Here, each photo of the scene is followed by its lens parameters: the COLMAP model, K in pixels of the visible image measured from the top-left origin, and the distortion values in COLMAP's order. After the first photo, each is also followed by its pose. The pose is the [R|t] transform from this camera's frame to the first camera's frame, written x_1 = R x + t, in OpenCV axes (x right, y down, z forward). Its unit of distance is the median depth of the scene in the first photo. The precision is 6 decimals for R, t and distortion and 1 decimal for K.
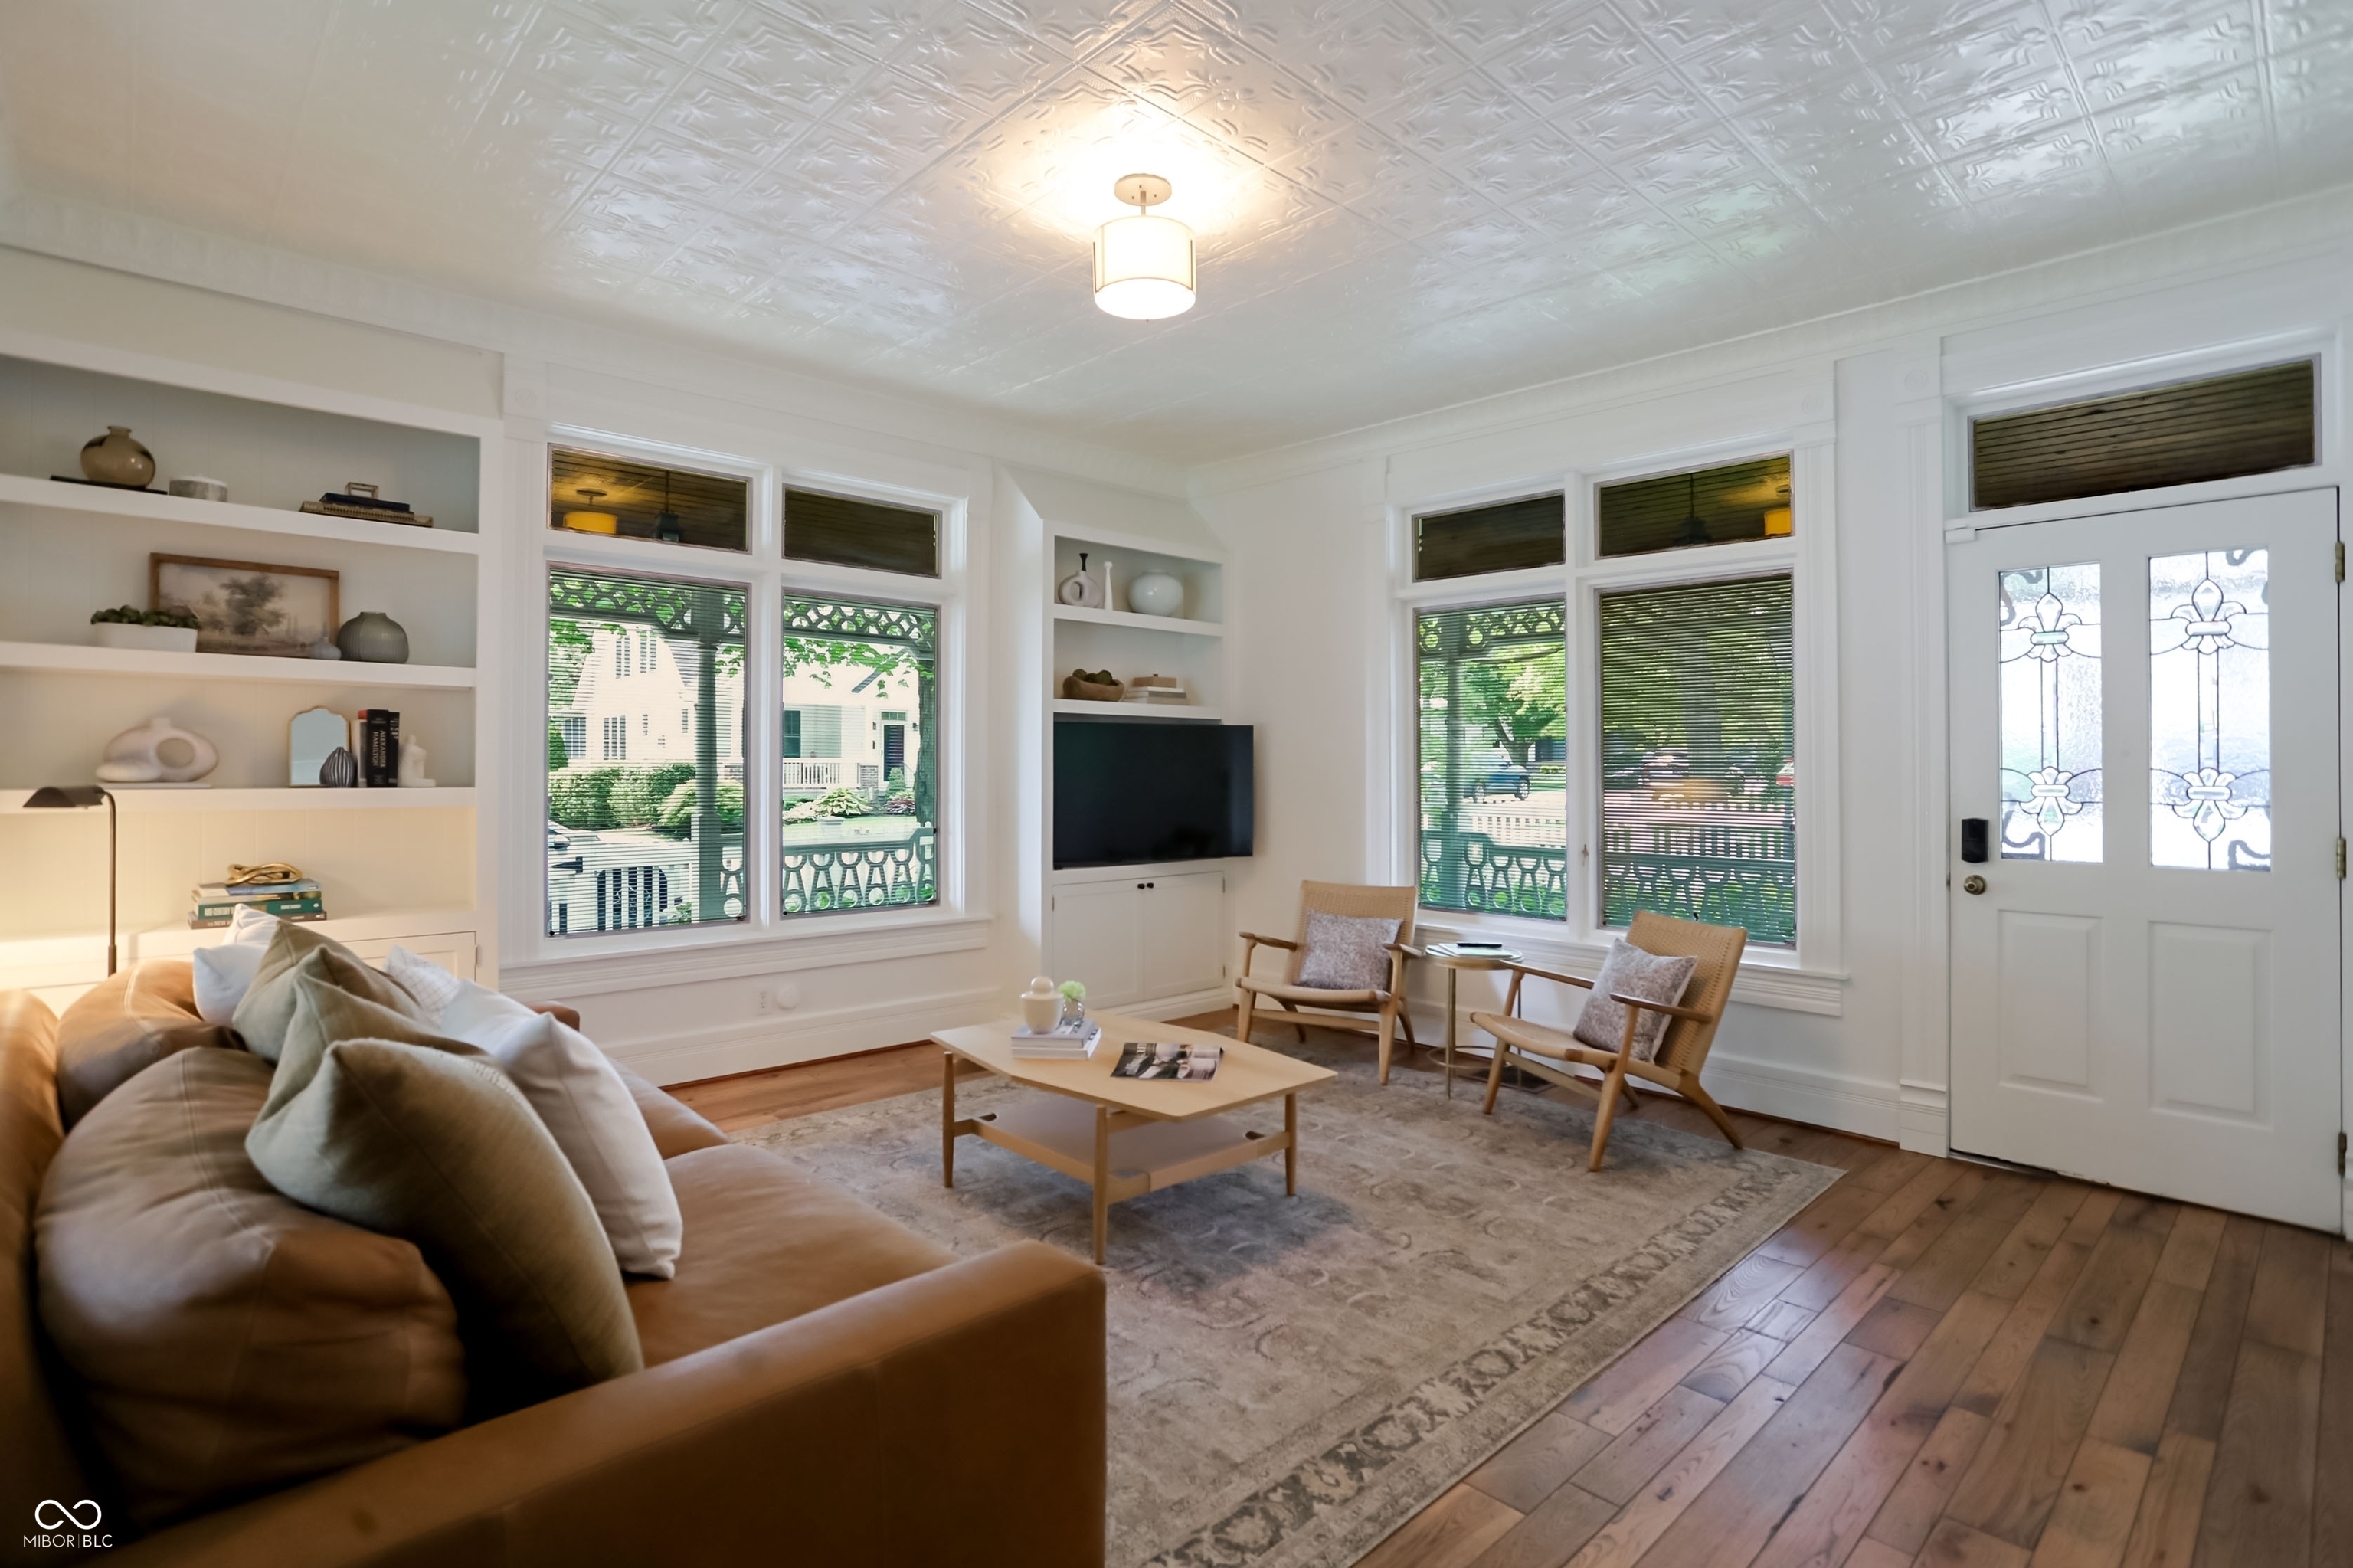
lens RADIAL K [[1140.7, 0, 1183.5], [0, 1140.7, 791.2], [0, 0, 1]] dist [-0.044264, 0.004033]
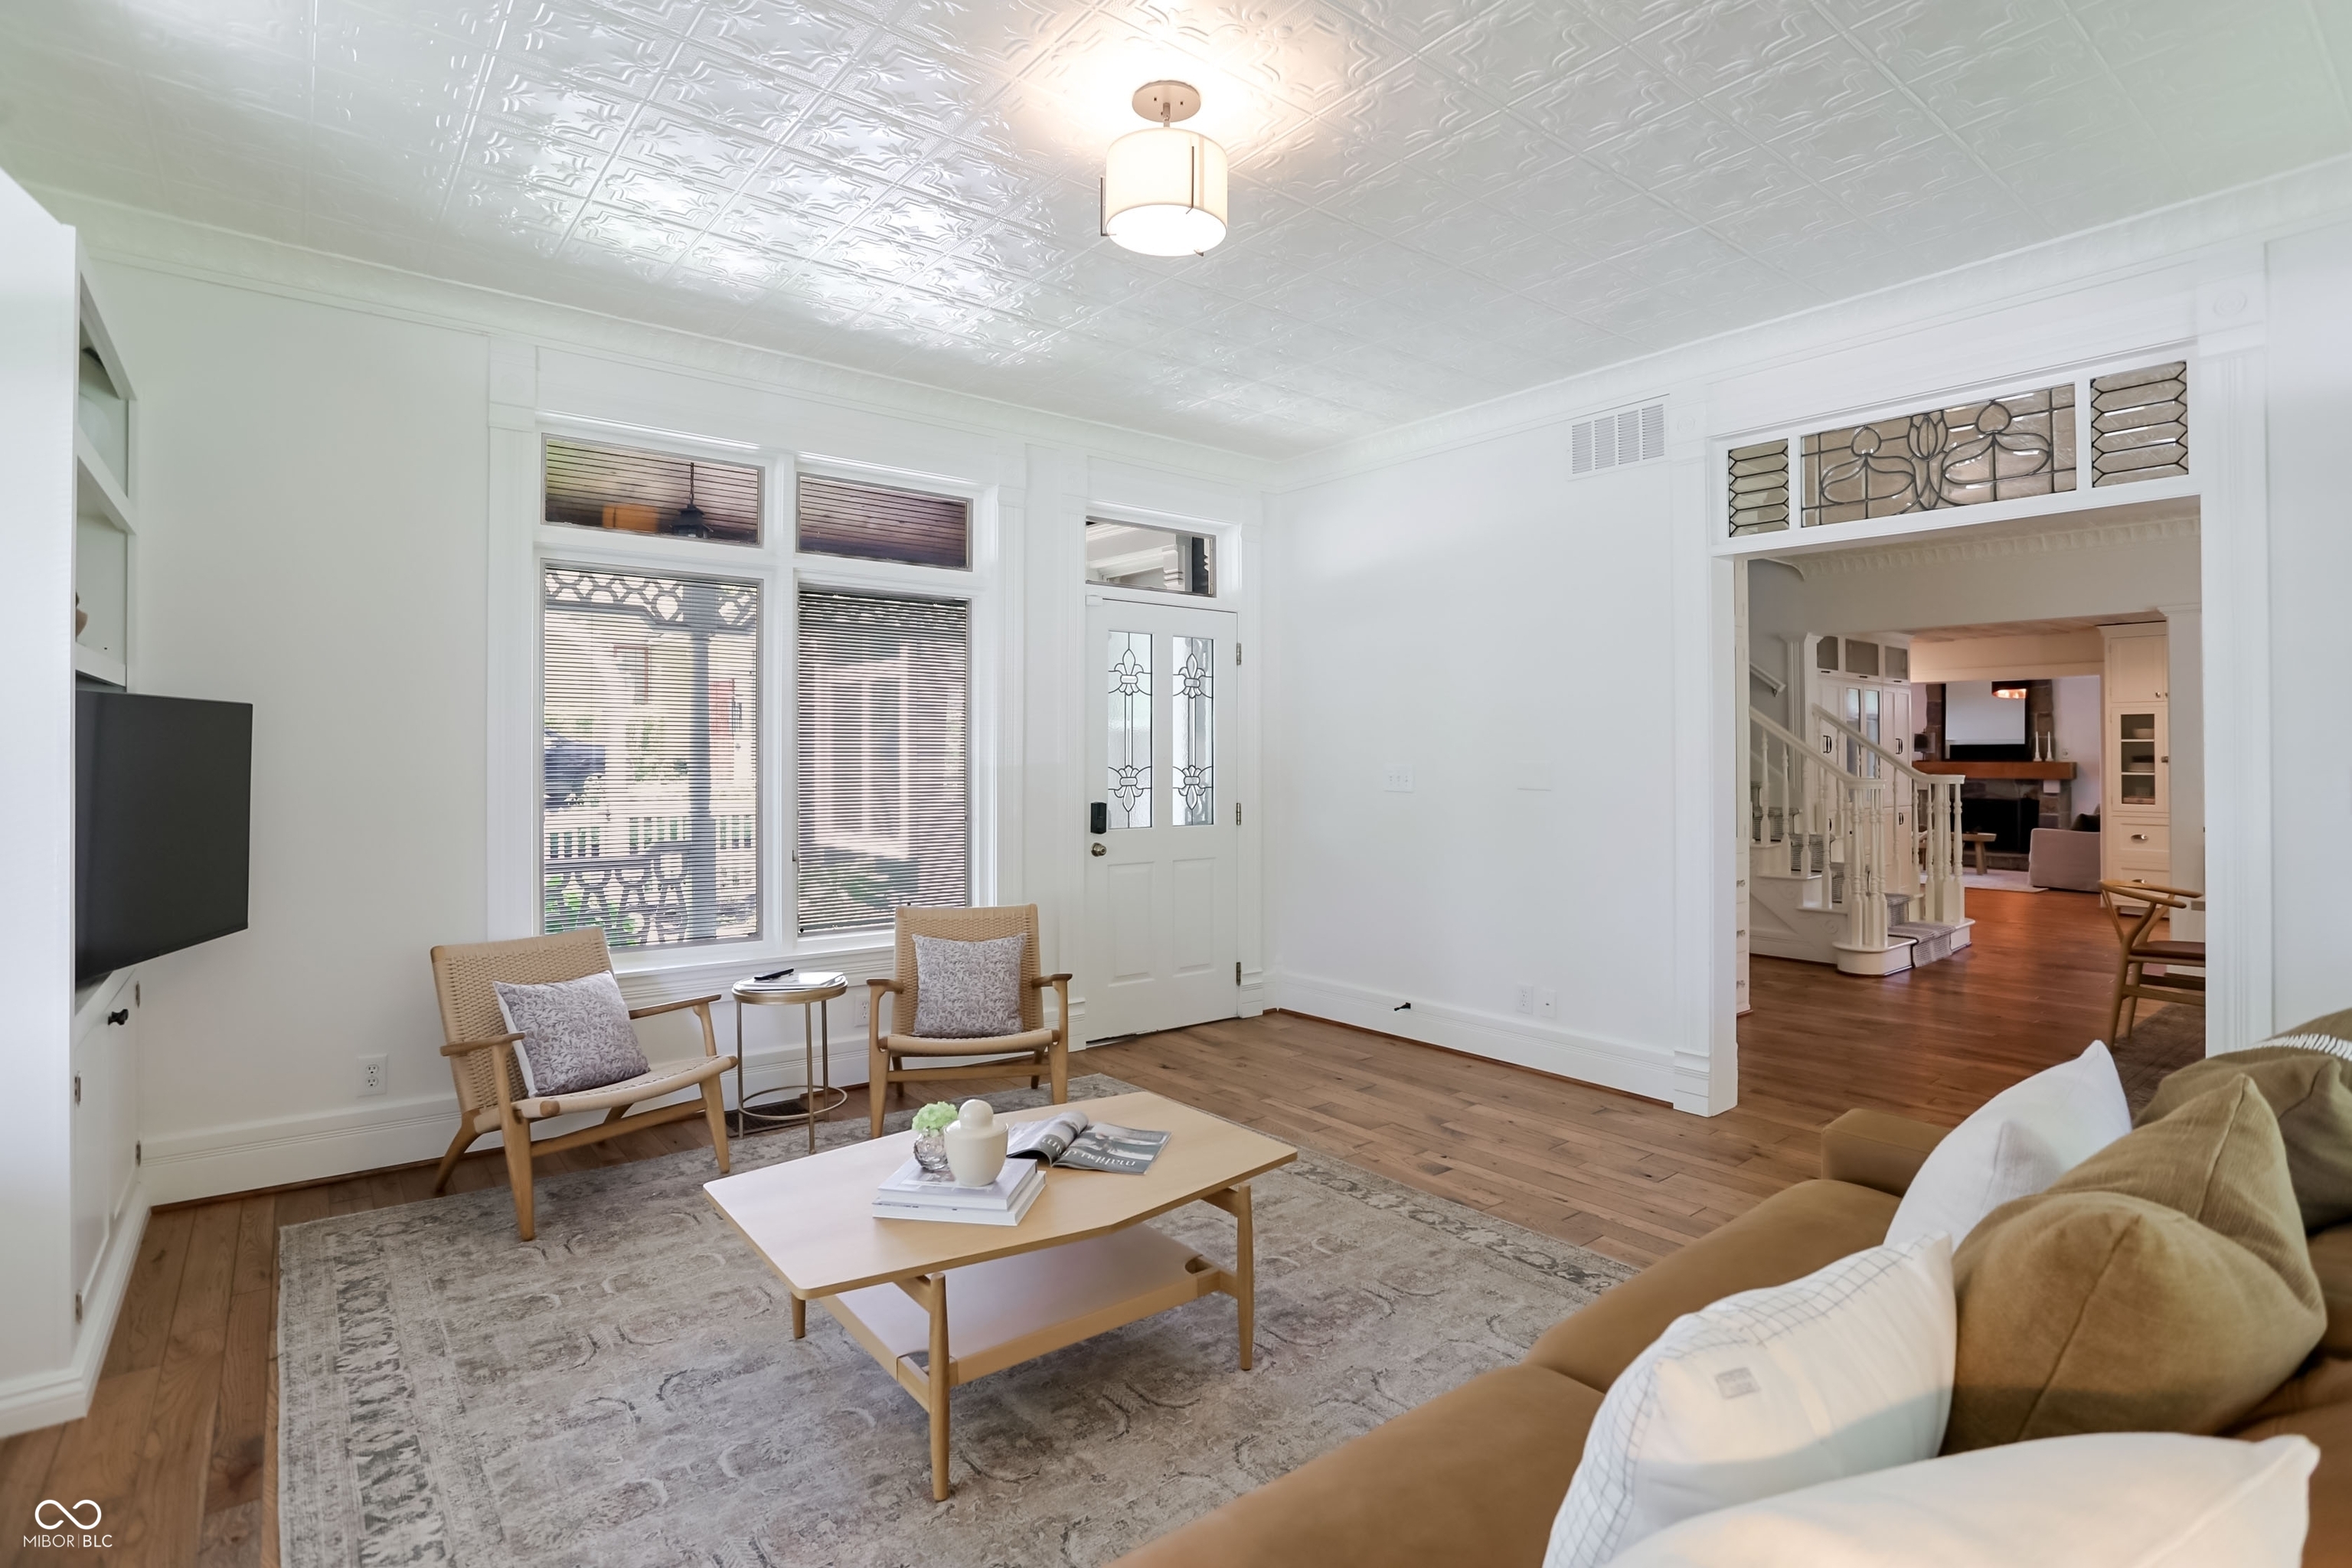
lens RADIAL K [[1140.2, 0, 1207.0], [0, 1140.2, 748.6], [0, 0, 1]] dist [-0.044264, 0.004033]
pose [[0.070394, 0.003198, 0.997514, -0.901742], [0.006953, 0.999969, -0.003697, -0.046574], [-0.997495, 0.007196, 0.070370, 0.942520]]
